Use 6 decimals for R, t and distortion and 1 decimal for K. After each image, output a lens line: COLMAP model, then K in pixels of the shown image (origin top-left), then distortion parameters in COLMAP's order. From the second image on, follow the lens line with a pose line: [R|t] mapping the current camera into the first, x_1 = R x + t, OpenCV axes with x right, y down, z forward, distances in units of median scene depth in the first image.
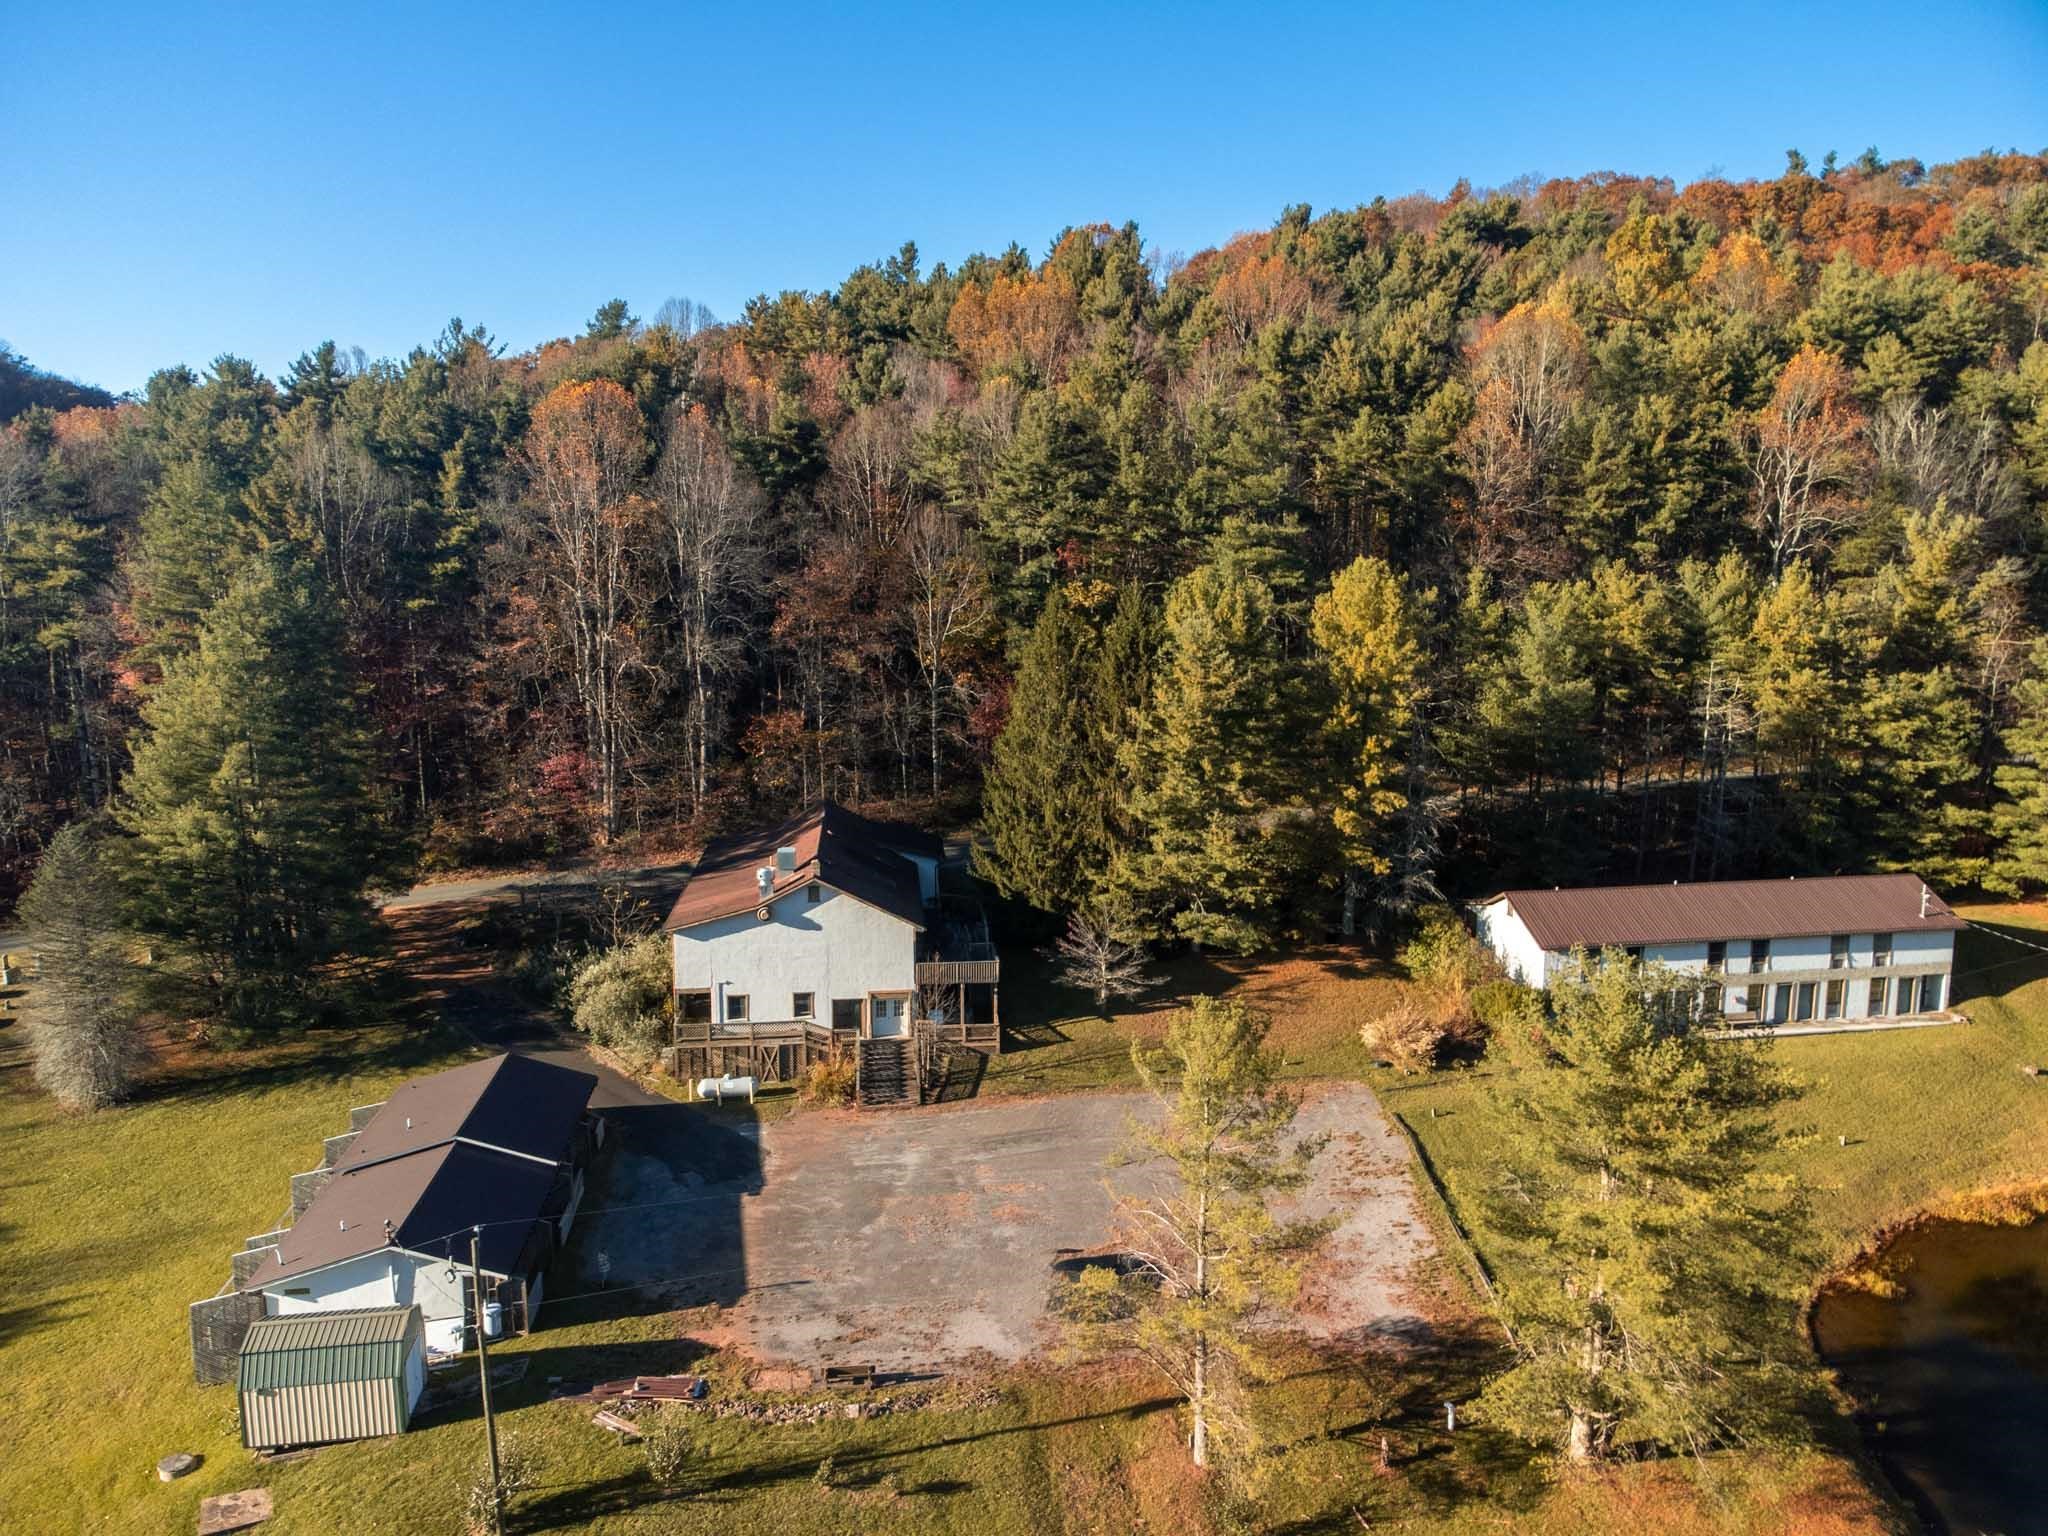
lens RADIAL K [[1523.5, 0, 1009.1], [0, 1523.5, 780.6], [0, 0, 1]] dist [0.017538, 0.005205]
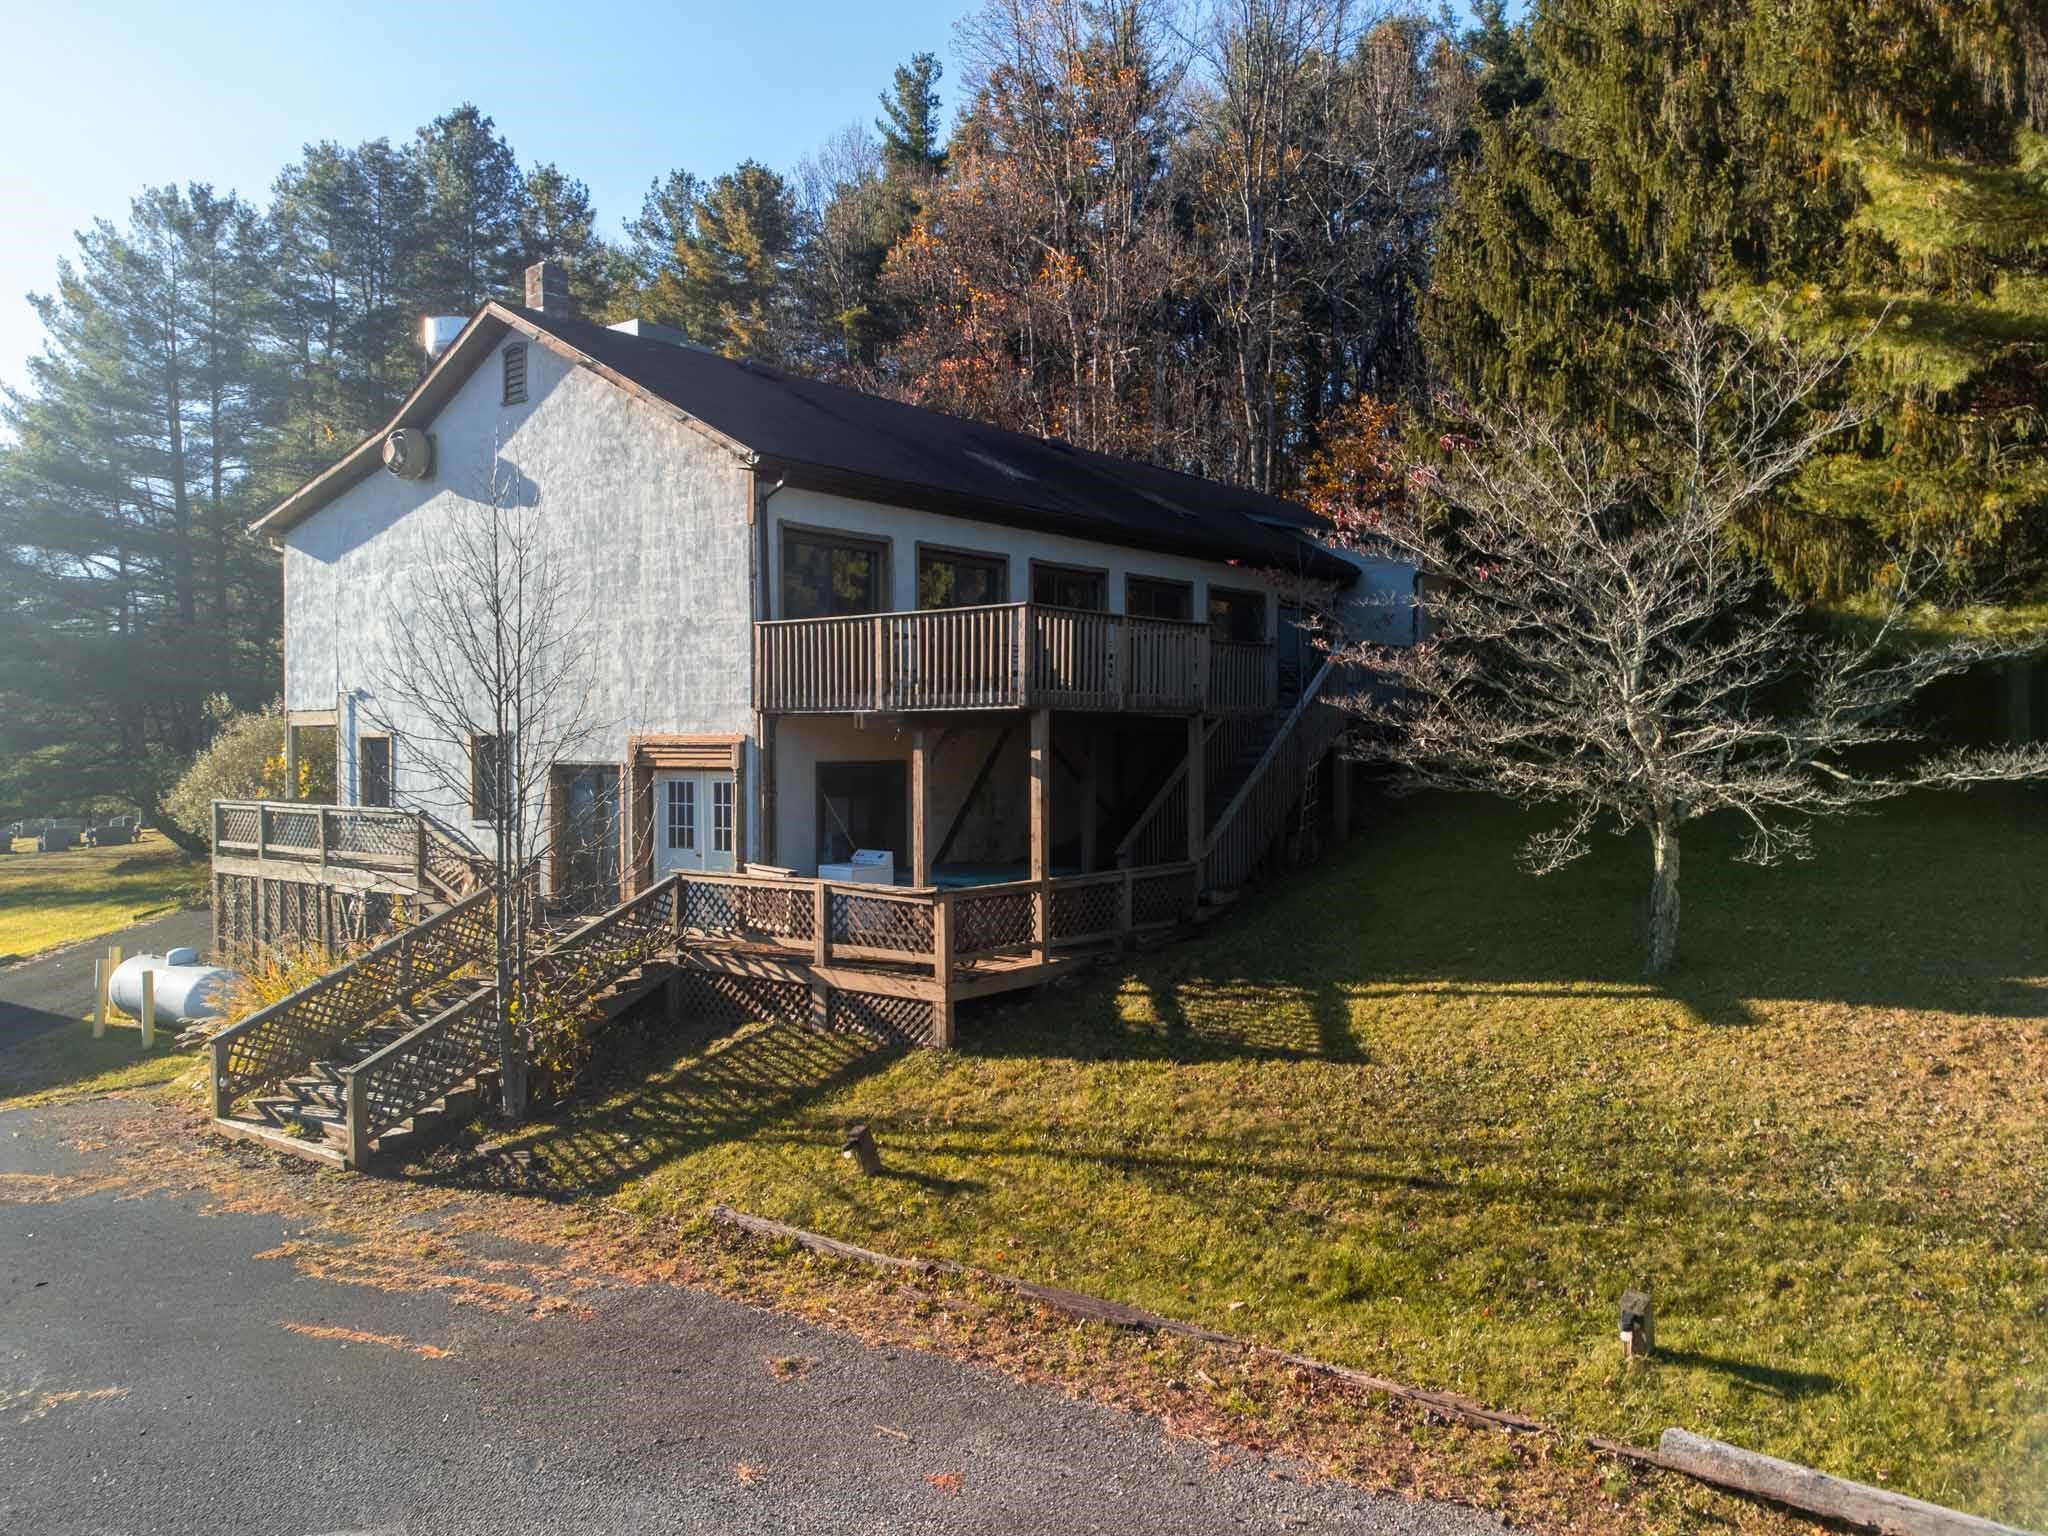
lens RADIAL K [[1523.5, 0, 1010.8], [0, 1523.5, 765.1], [0, 0, 1]] dist [0.017538, 0.005205]
pose [[0.712184, 0.012883, -0.701875, 0.124771], [-0.108782, 0.989779, -0.092212, 0.148222], [0.693513, 0.142023, 0.706306, 0.796235]]
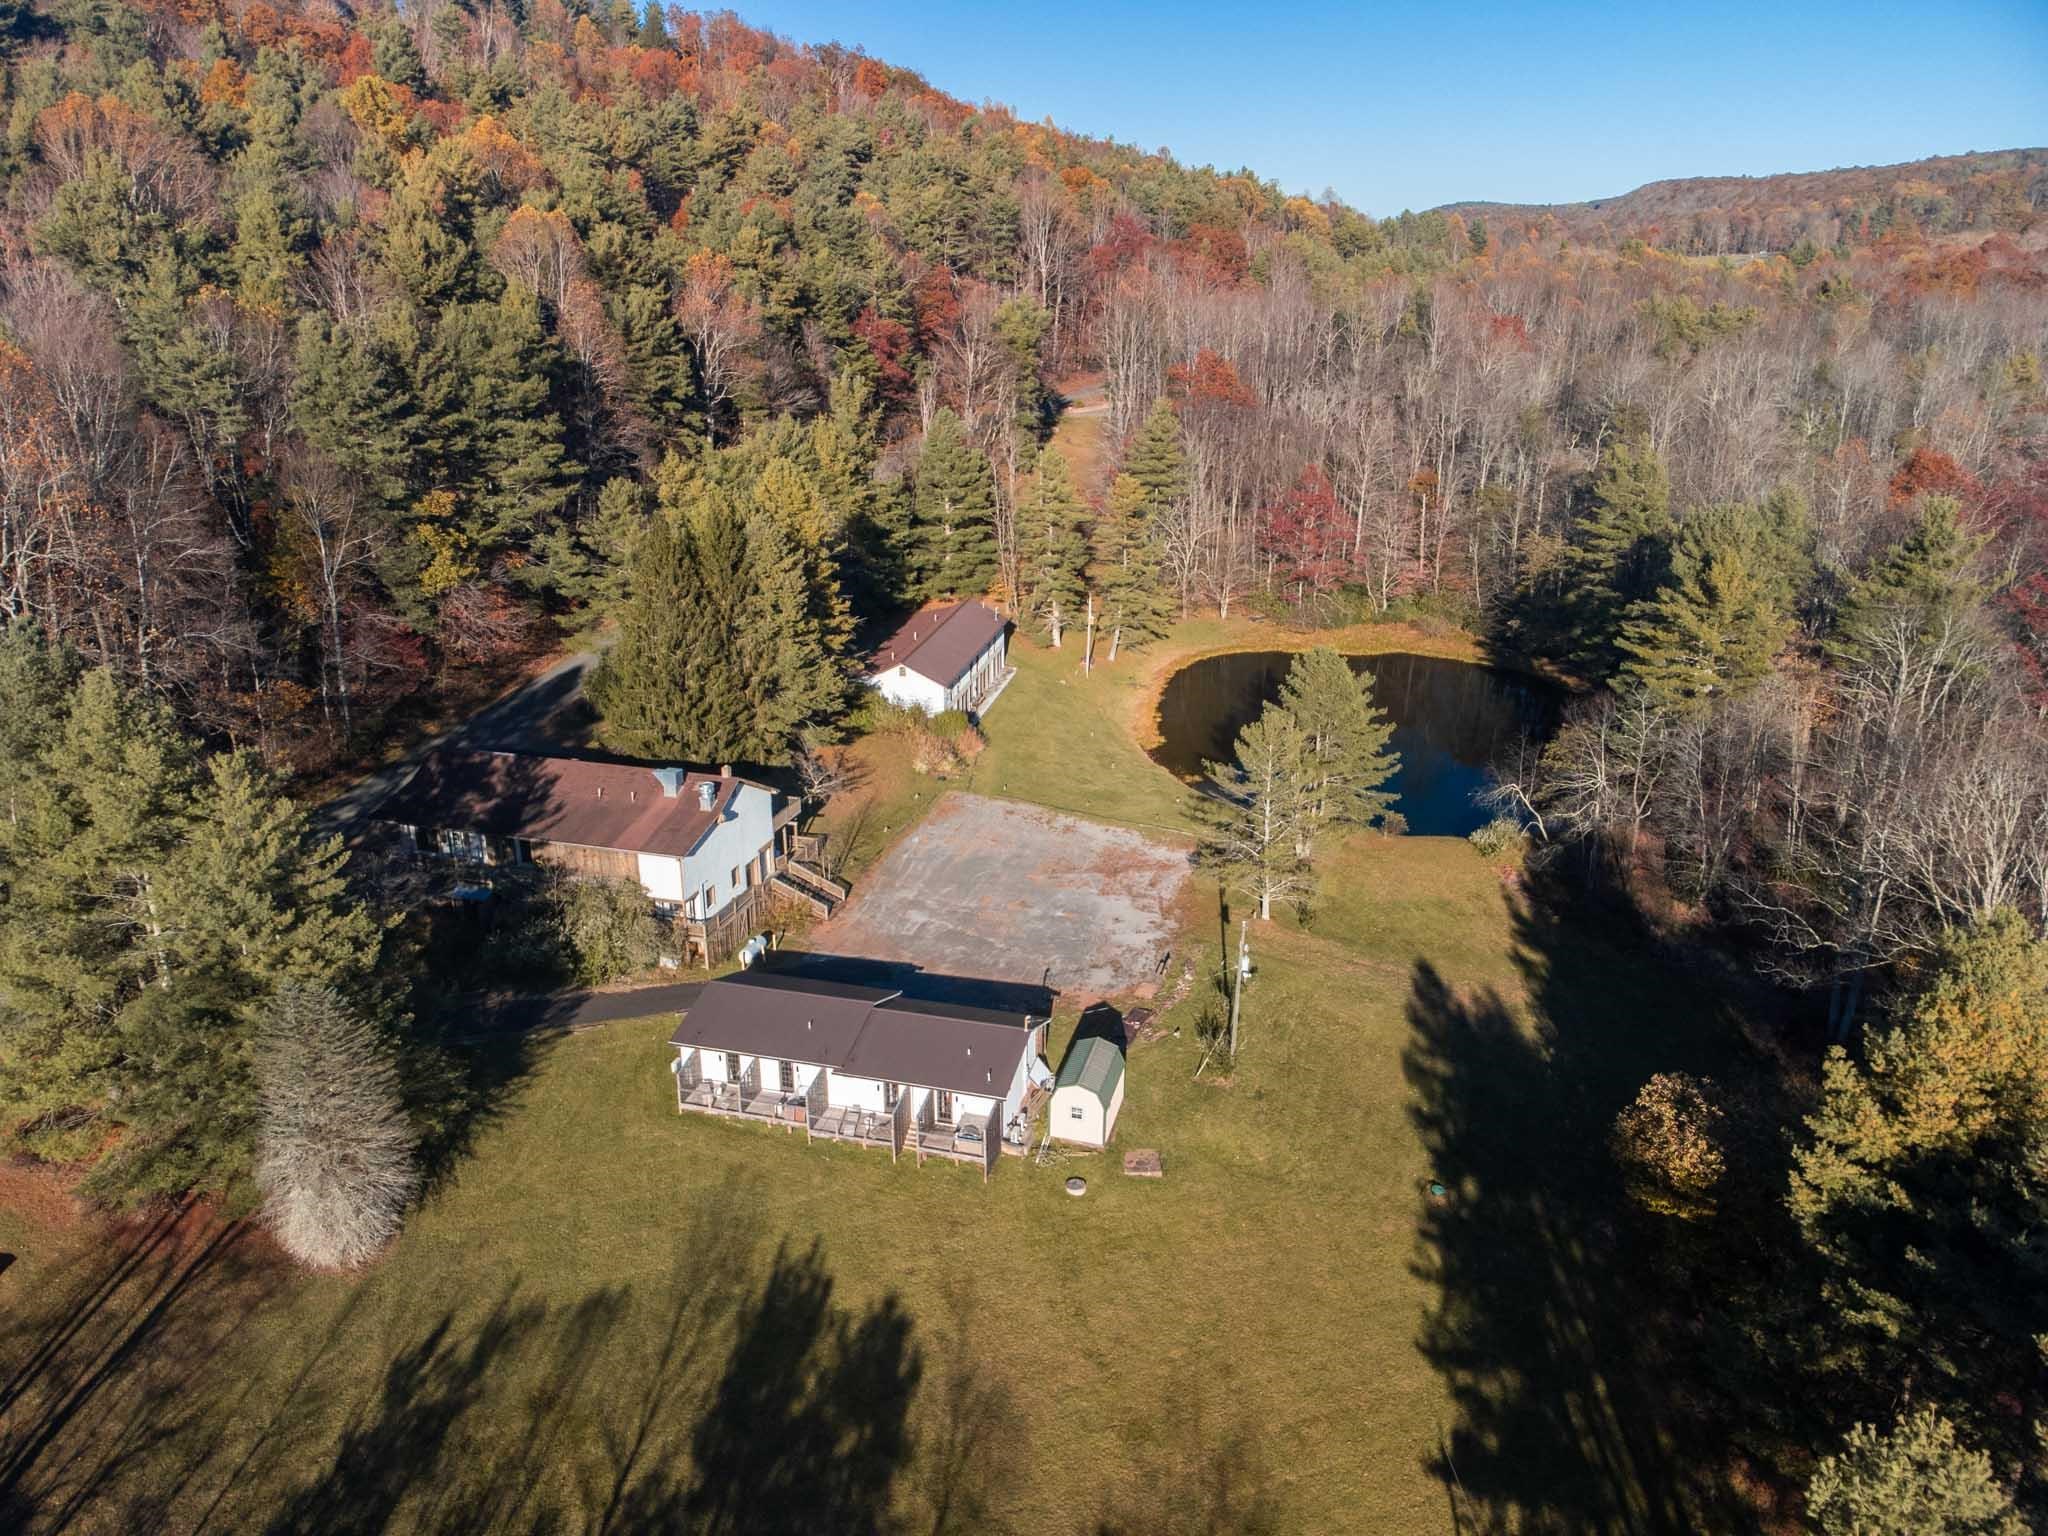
lens RADIAL K [[1523.5, 0, 1013.1], [0, 1523.5, 760.1], [0, 0, 1]] dist [0.017538, 0.005205]
pose [[0.390509, -0.302983, 0.869312, -1.039883], [0.151904, 0.952553, 0.263758, -0.229572], [-0.907980, 0.029052, 0.418005, 0.228861]]
